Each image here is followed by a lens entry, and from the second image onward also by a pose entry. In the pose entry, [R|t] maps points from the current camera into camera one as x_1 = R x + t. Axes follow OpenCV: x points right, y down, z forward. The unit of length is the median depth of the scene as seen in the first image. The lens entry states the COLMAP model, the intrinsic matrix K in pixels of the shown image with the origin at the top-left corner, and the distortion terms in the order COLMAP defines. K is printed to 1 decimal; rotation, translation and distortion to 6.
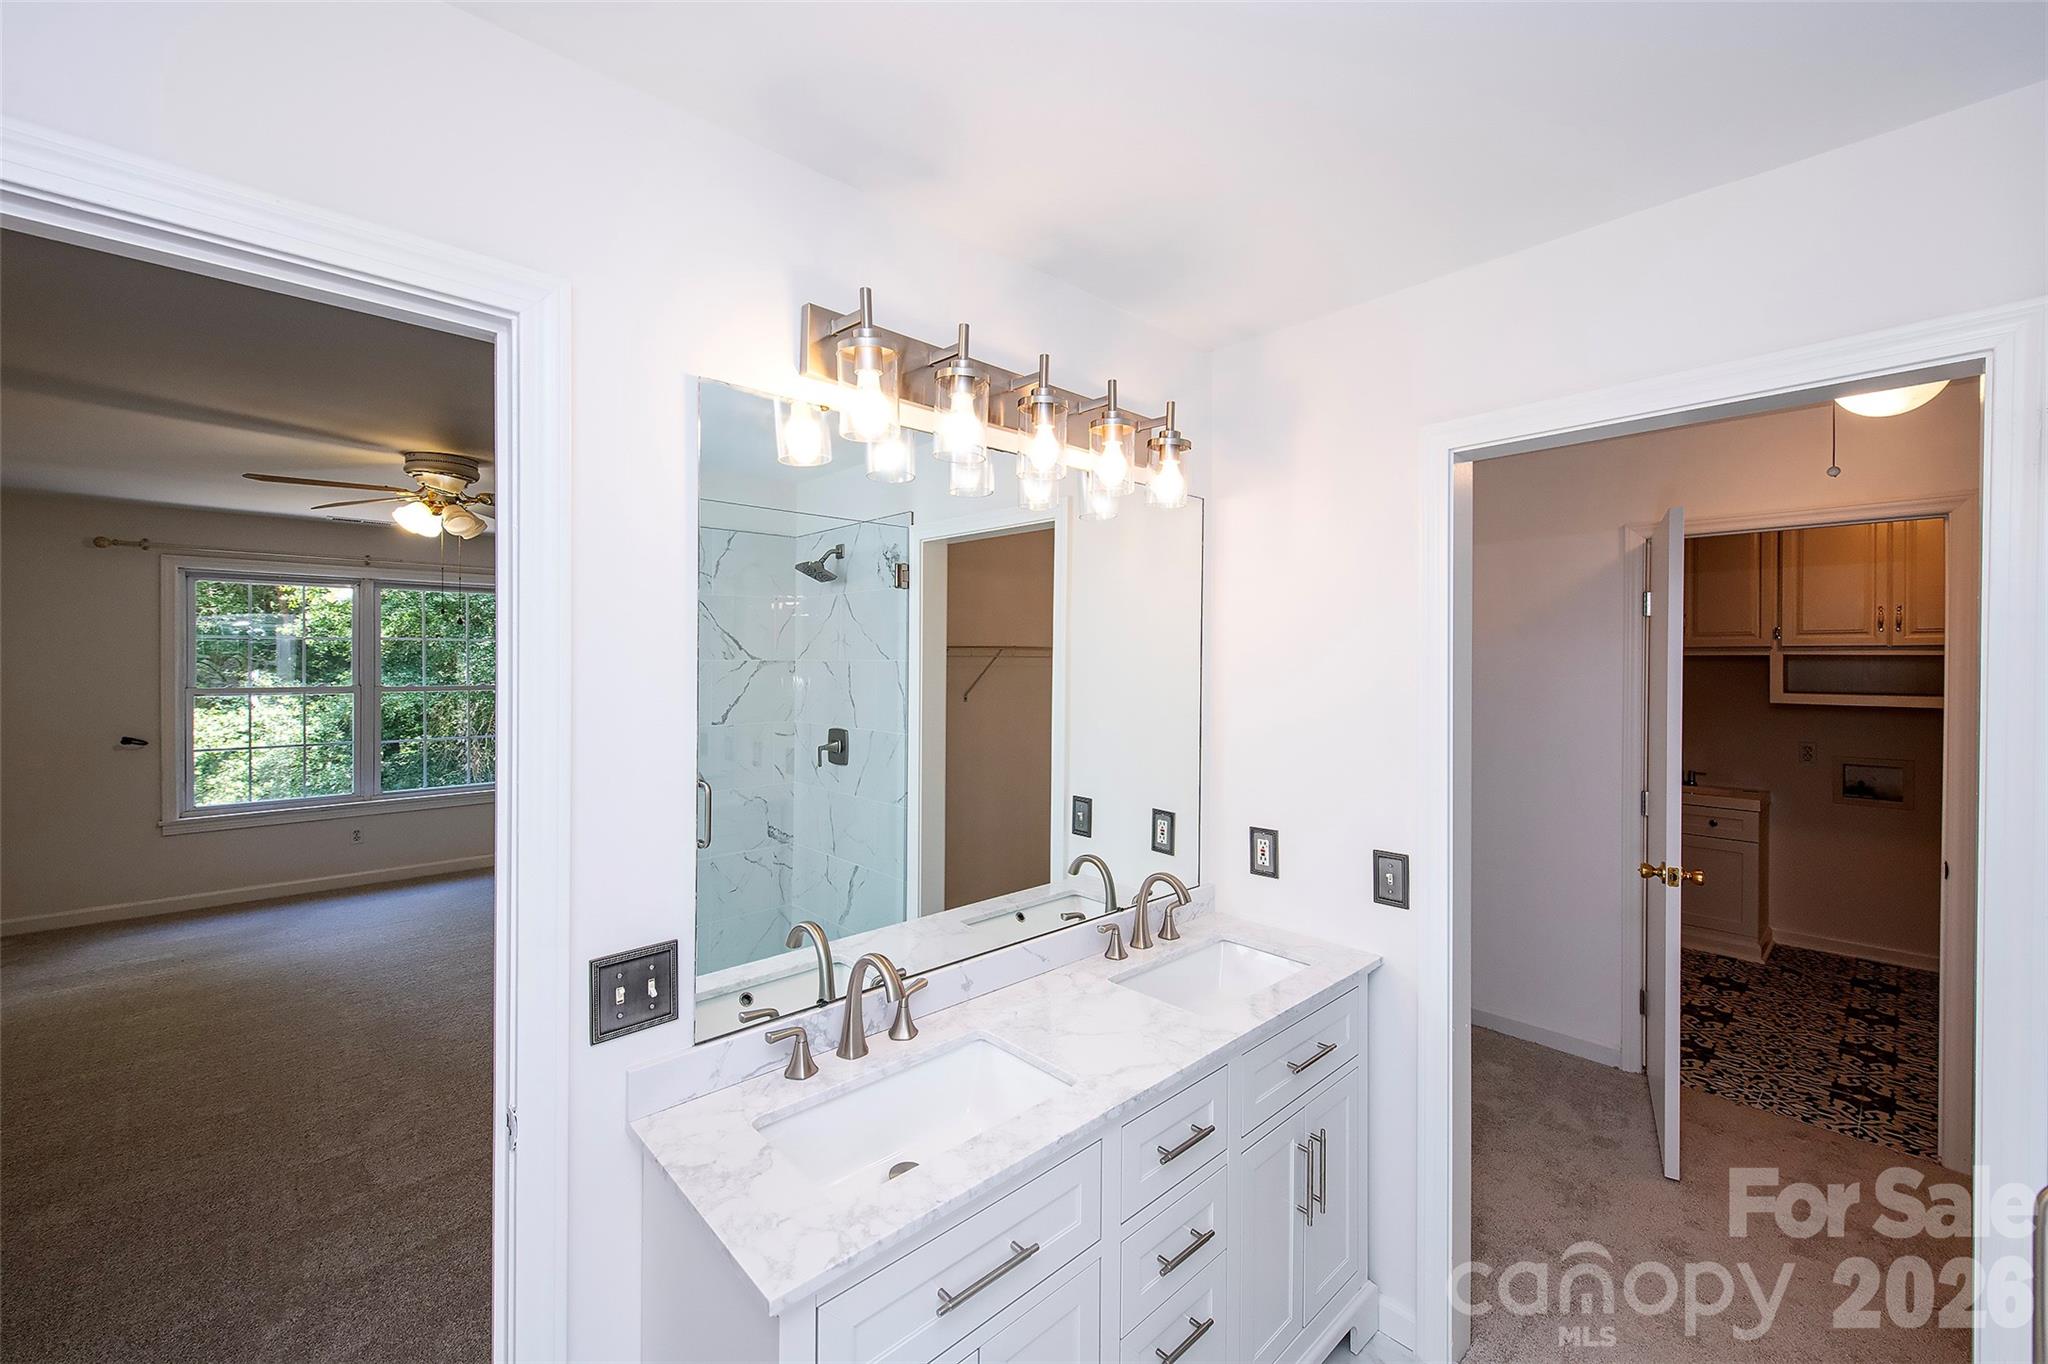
lens RADIAL K [[829.5, 0, 1026.6], [0, 829.5, 660.2], [0, 0, 1]] dist [0.012807, -0.002850]
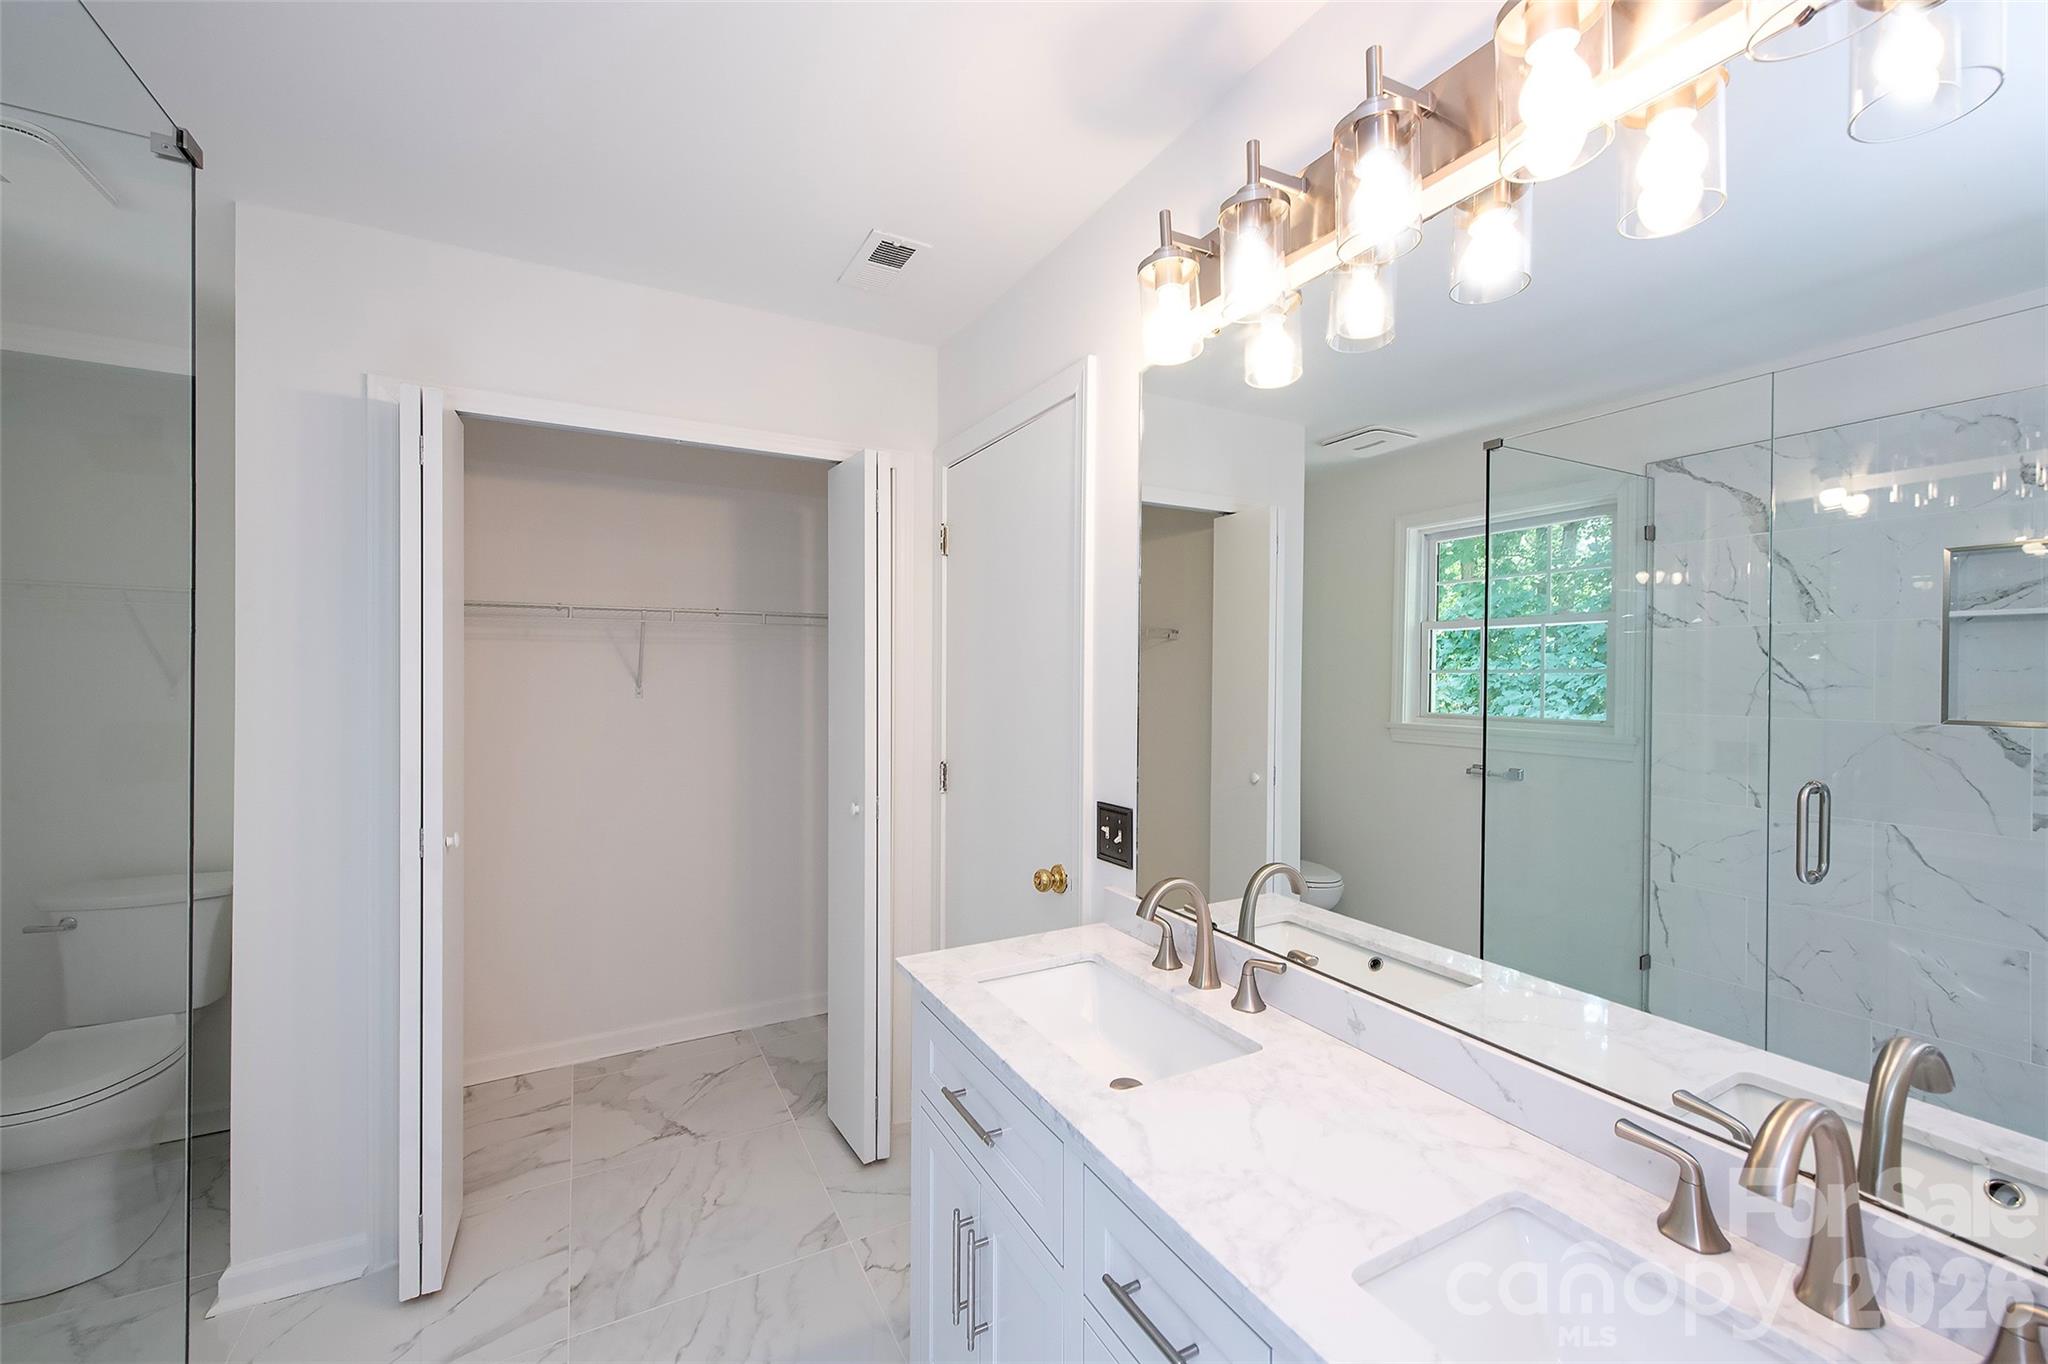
lens RADIAL K [[829.5, 0, 1028.5], [0, 829.5, 680.5], [0, 0, 1]] dist [0.012807, -0.002850]
pose [[-0.264669, 0.009817, -0.964289, 0.885704], [-0.006617, 0.999906, 0.011996, 0.119226], [0.964317, 0.009556, -0.264579, 1.194858]]
